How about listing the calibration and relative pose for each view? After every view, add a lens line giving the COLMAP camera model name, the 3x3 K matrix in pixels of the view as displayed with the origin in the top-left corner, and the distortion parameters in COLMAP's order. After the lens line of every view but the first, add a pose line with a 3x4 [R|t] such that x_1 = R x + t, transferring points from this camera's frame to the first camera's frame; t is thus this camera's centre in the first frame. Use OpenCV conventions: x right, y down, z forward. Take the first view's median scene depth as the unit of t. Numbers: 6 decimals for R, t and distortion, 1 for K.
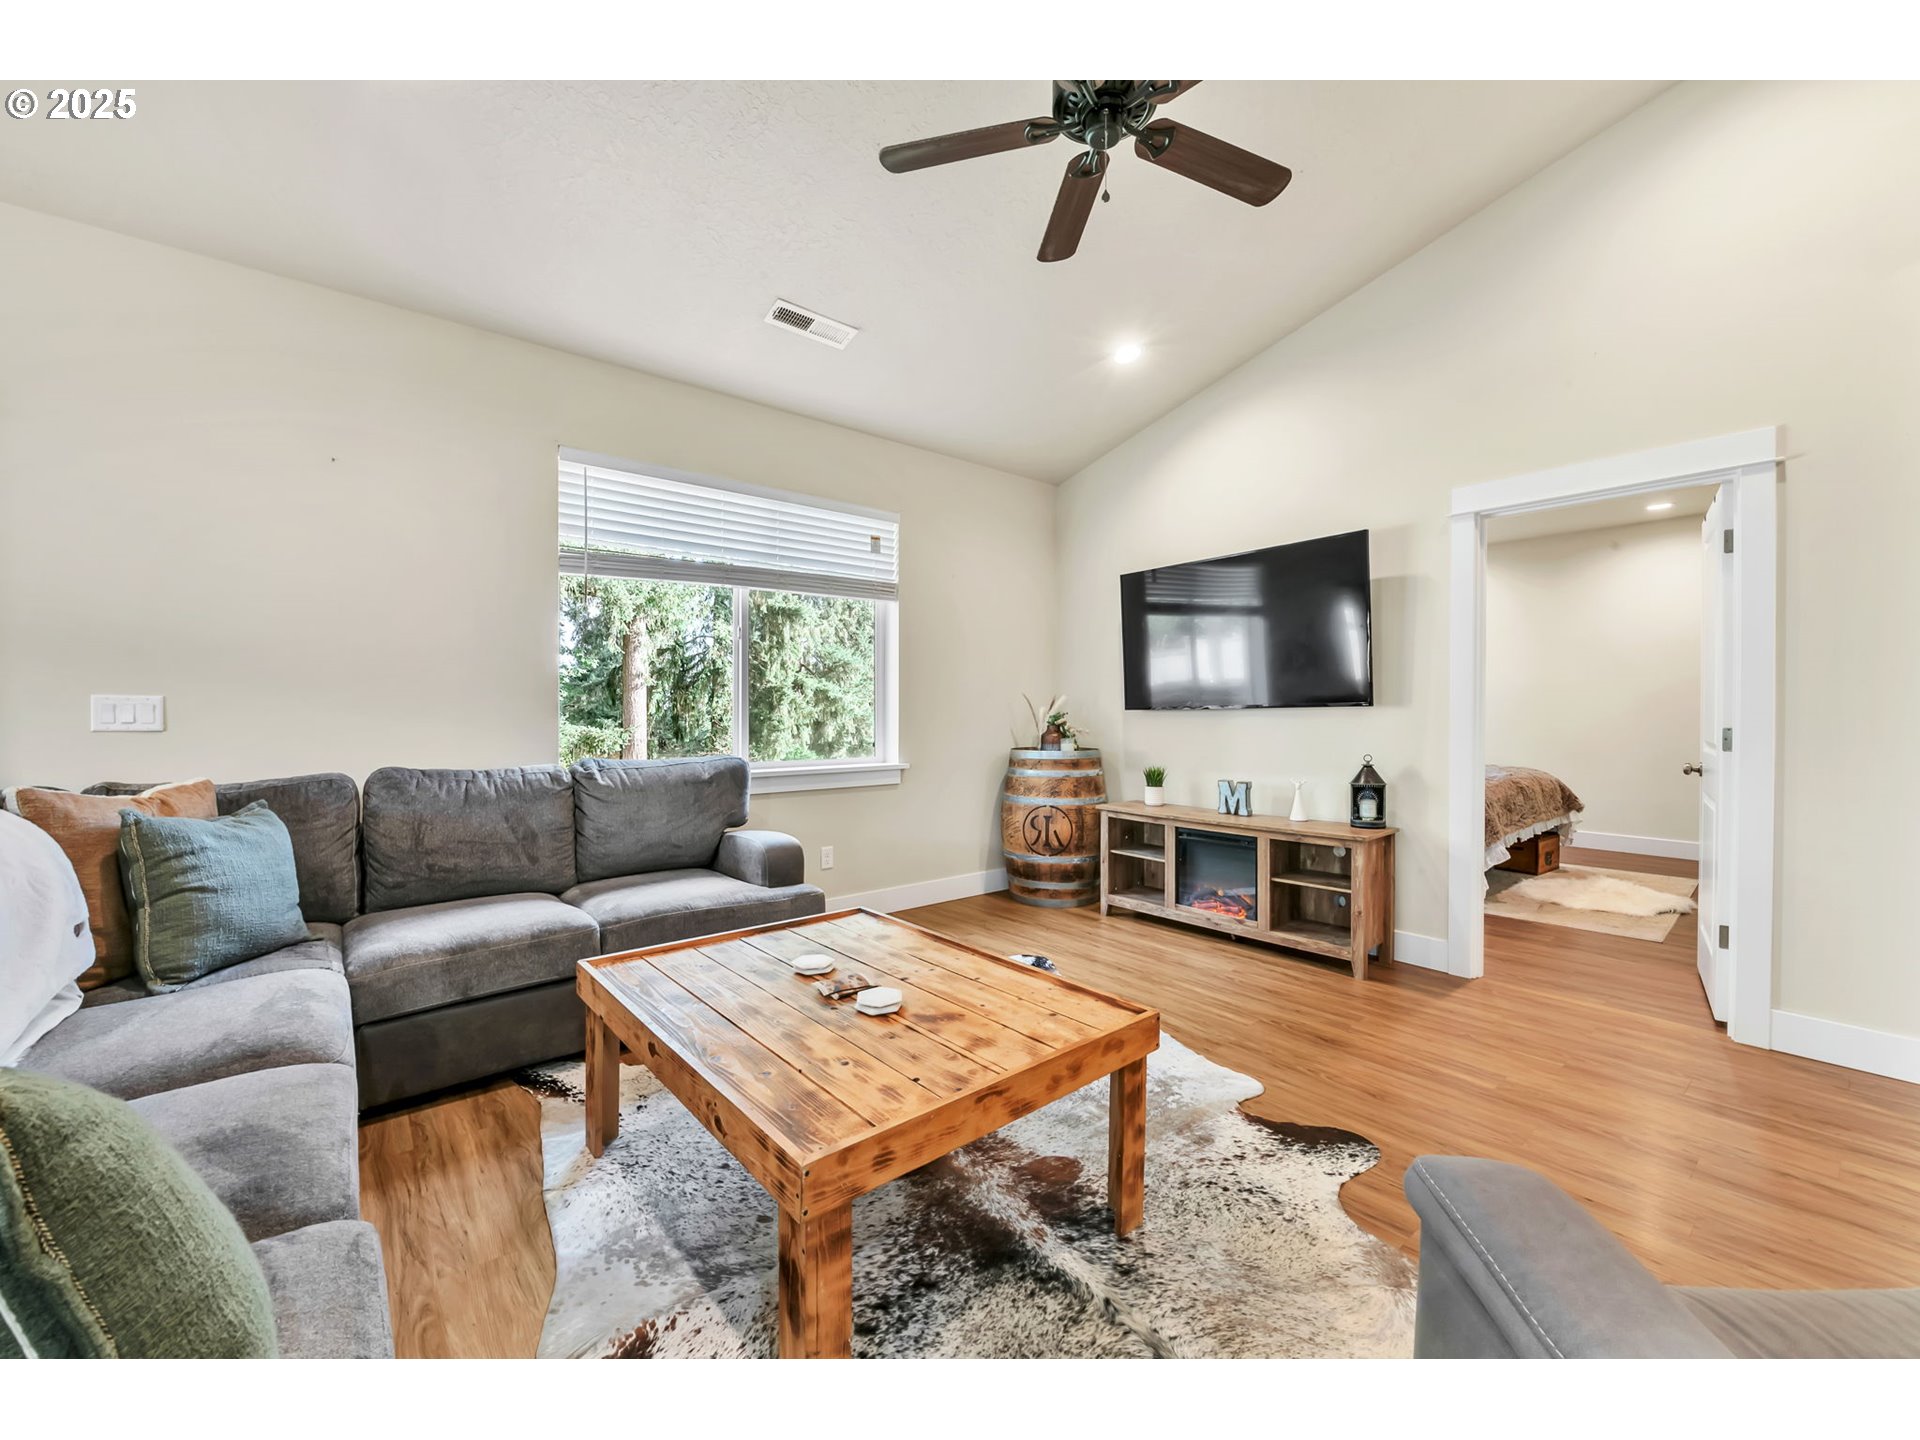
lens RADIAL K [[763.5, 0, 961.9], [0, 763.5, 713.2], [0, 0, 1]] dist [-0.001324, -0.003916]
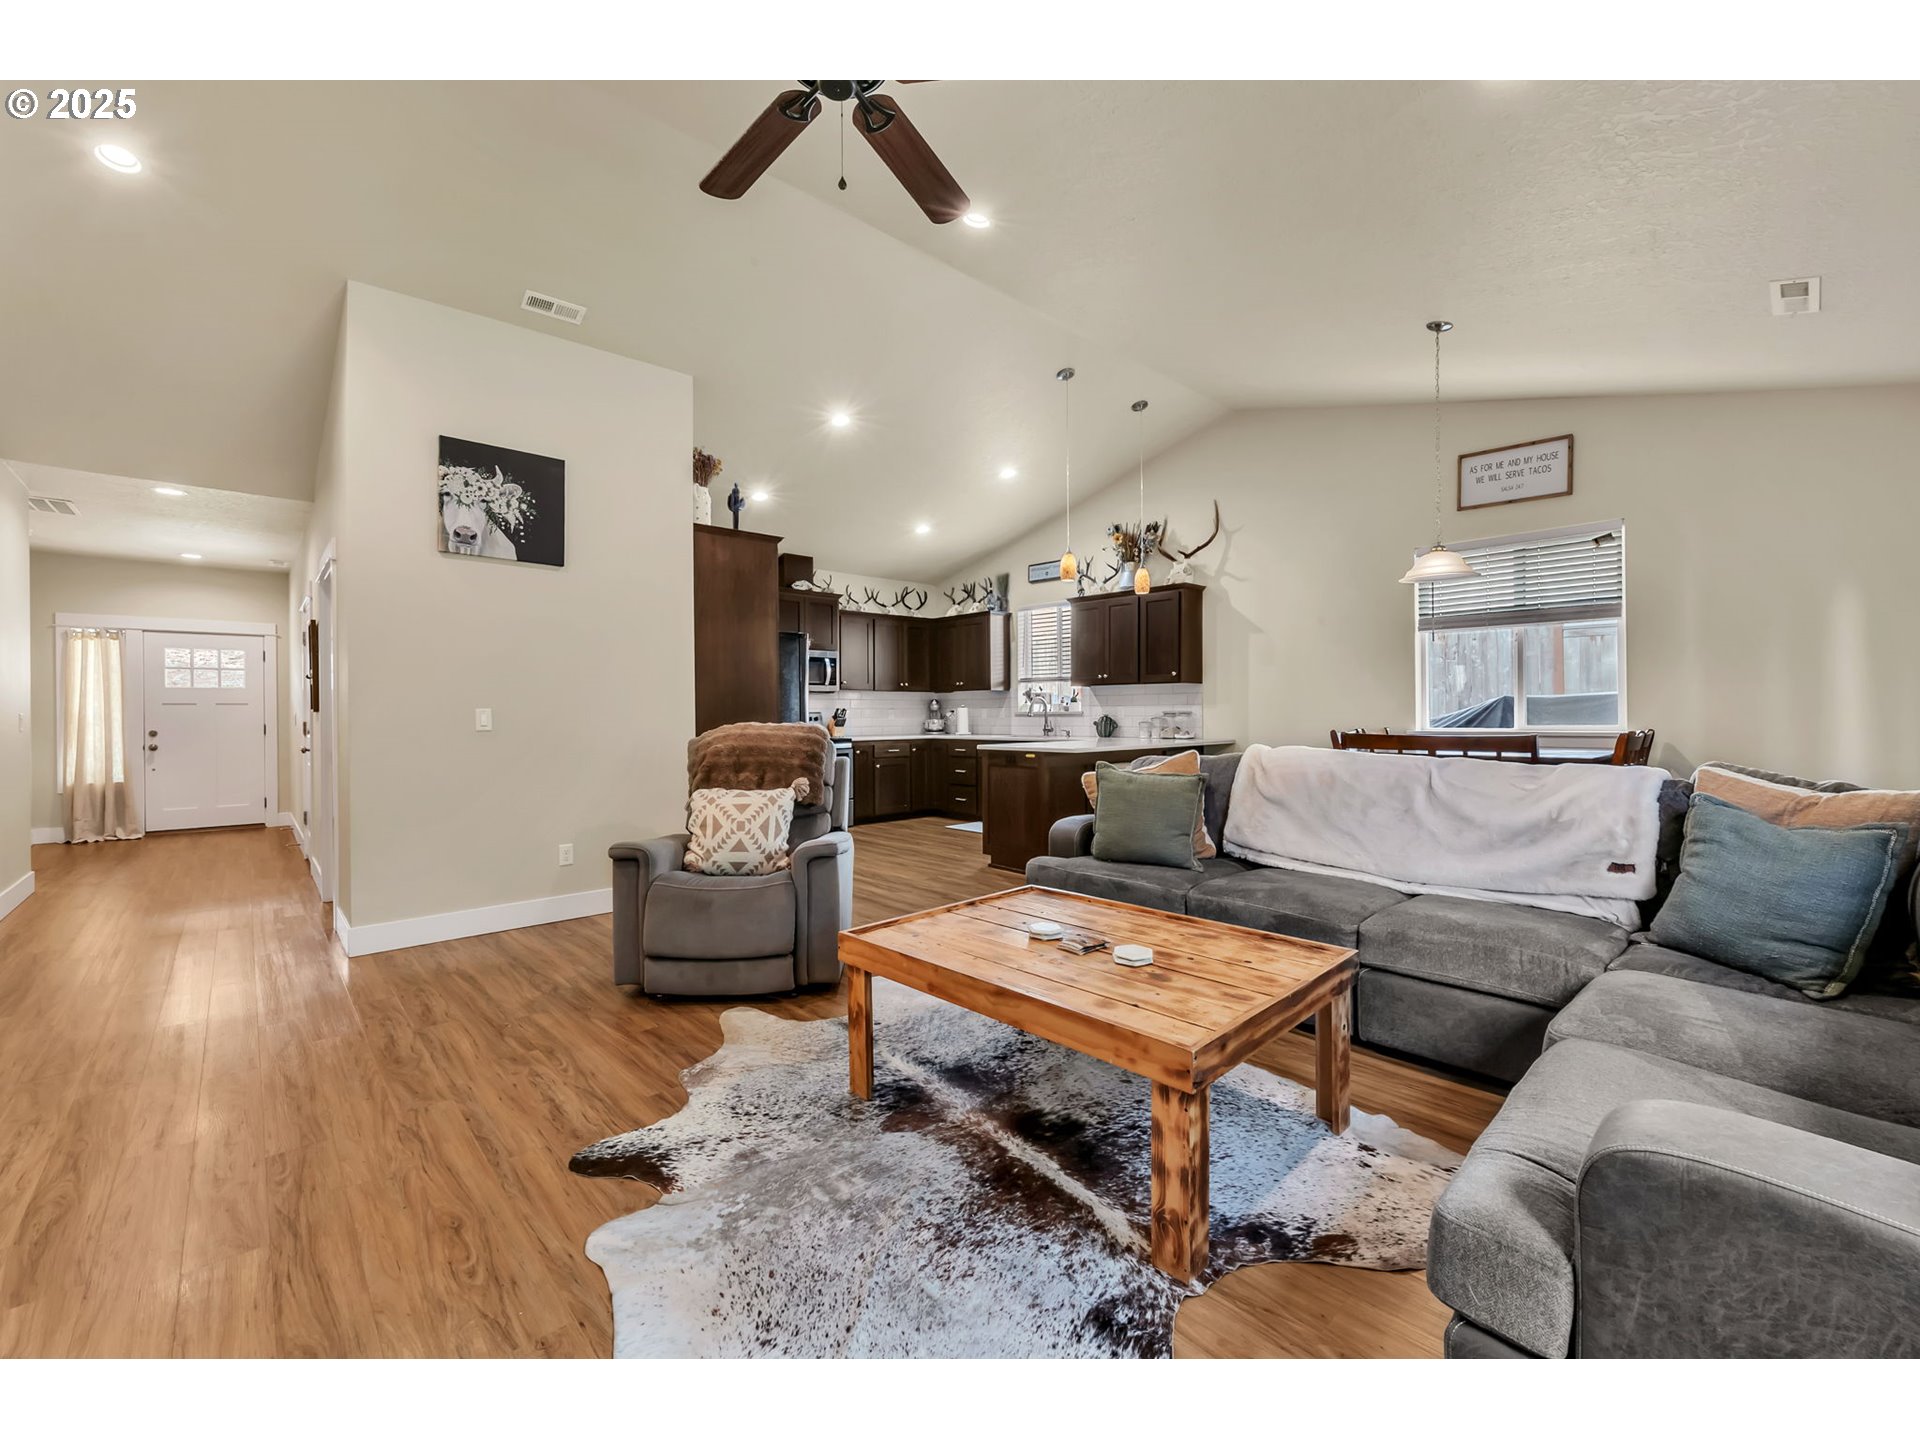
lens RADIAL K [[783.2, 0, 956.8], [0, 783.2, 714.6], [0, 0, 1]] dist [-0.001021, -0.004498]
pose [[-0.998853, 0.005095, -0.047608, 0.089448], [0.004776, 0.999965, 0.006810, -0.007033], [0.047641, 0.006575, -0.998843, 1.941338]]
